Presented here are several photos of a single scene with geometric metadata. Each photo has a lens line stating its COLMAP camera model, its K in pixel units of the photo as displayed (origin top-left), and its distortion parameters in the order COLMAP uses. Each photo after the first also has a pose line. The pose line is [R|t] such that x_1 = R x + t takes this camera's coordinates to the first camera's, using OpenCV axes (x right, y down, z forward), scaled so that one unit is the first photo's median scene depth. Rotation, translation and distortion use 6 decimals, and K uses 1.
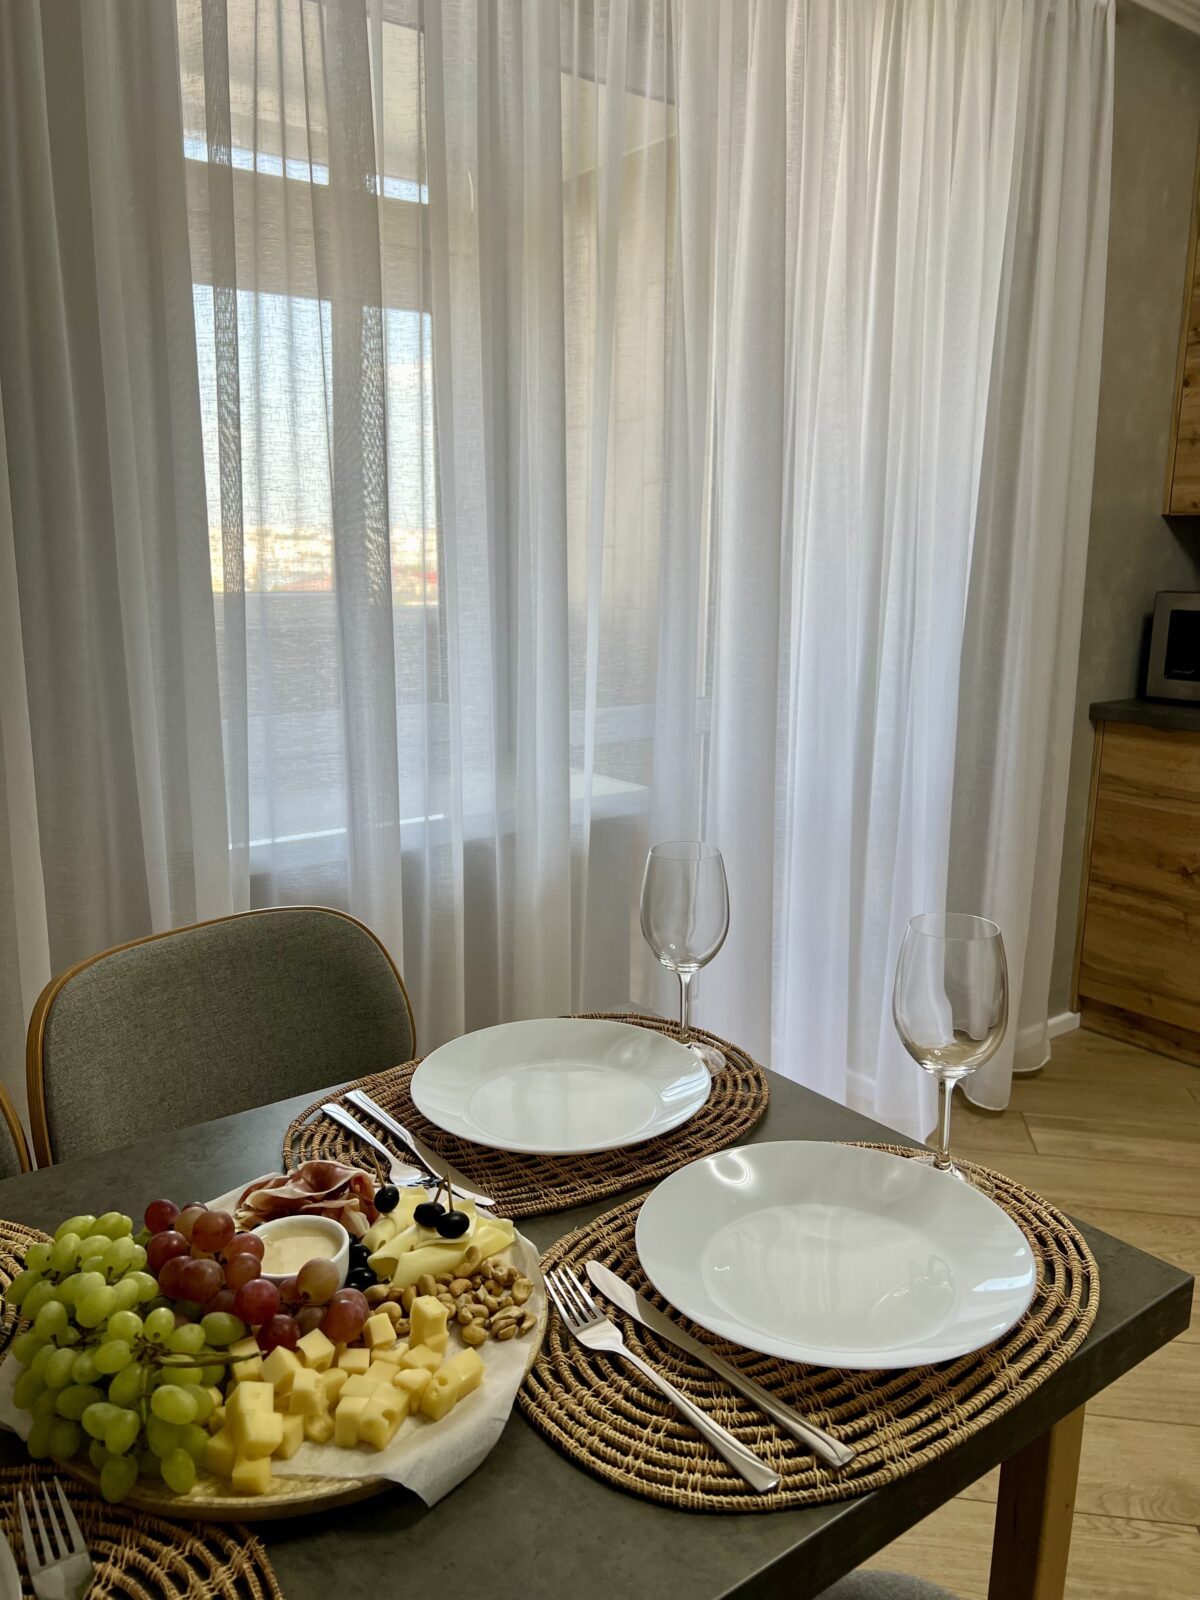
lens RADIAL K [[1204.3, 0, 598.3], [0, 1204.3, 802.0], [0, 0, 1]] dist [0.056818, -0.070310]
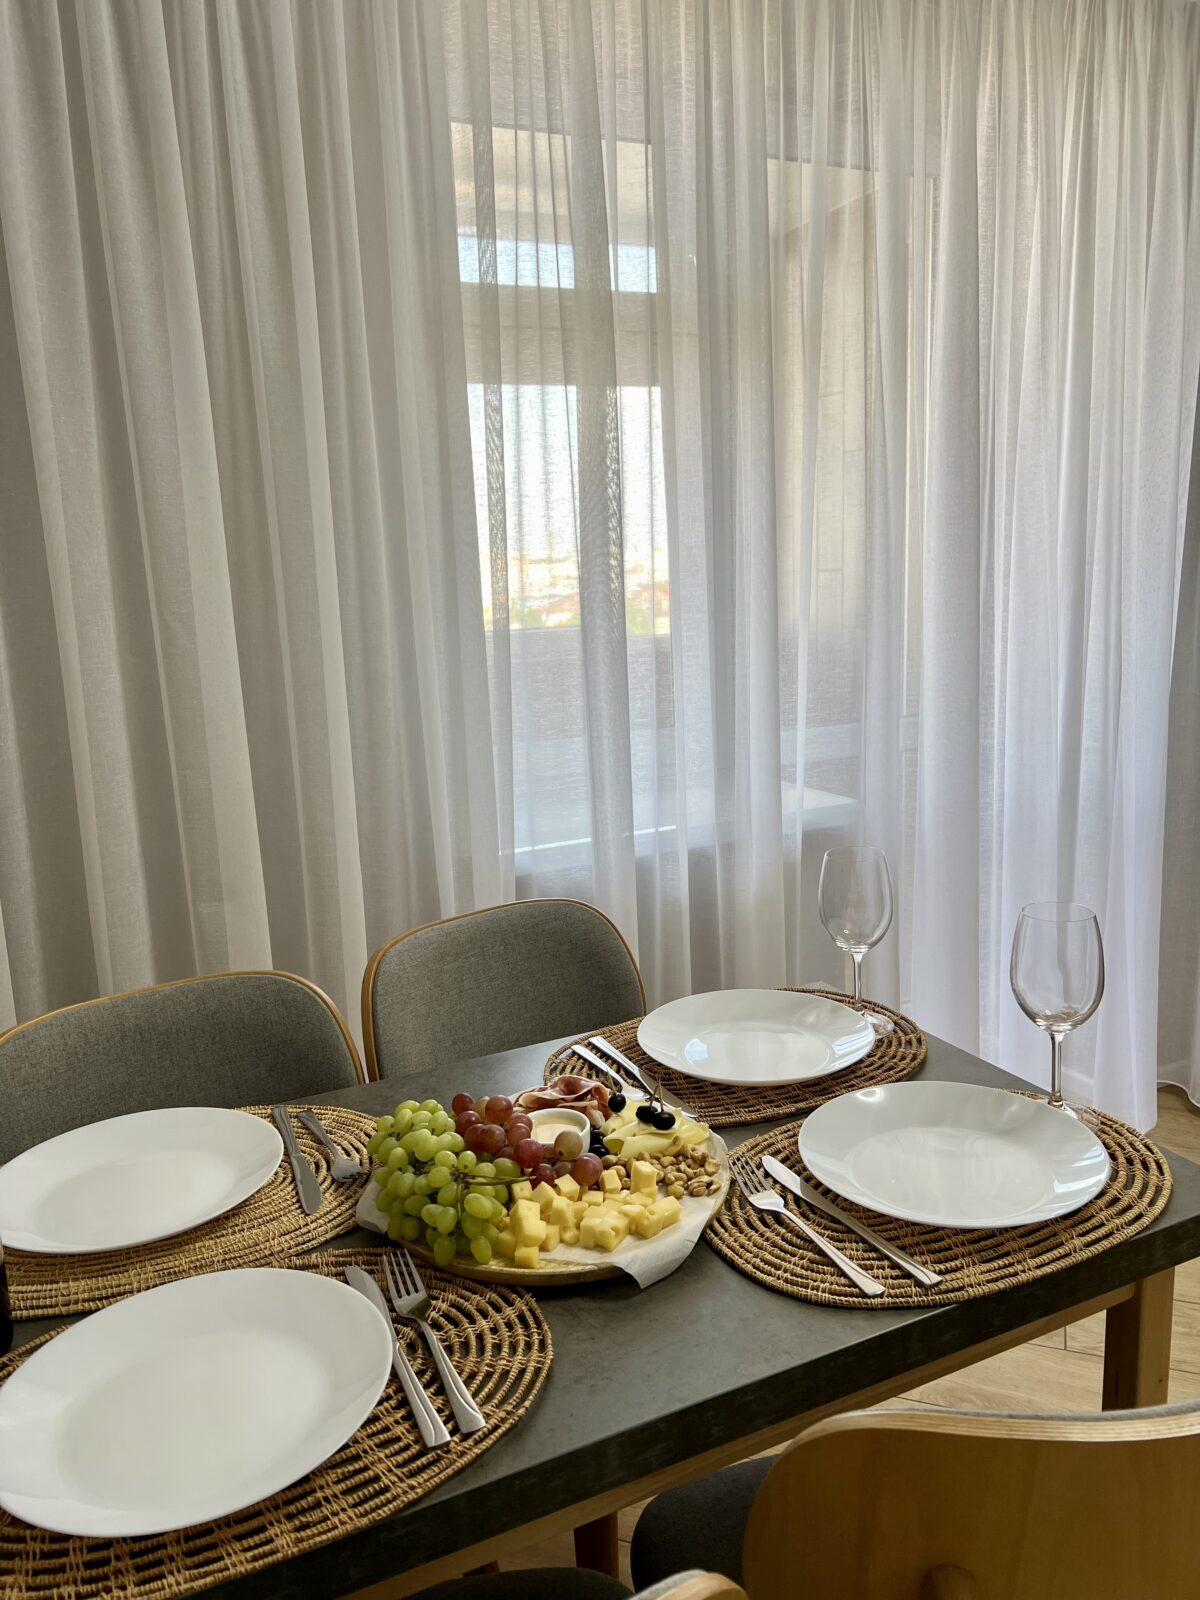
lens RADIAL K [[1204.3, 0, 597.4], [0, 1204.3, 797.3], [0, 0, 1]] dist [0.056818, -0.070310]
pose [[0.978819, -0.009935, -0.204485, 0.066225], [0.007085, 0.999867, -0.014664, -0.000901], [0.204603, 0.012904, 0.978760, -0.266503]]
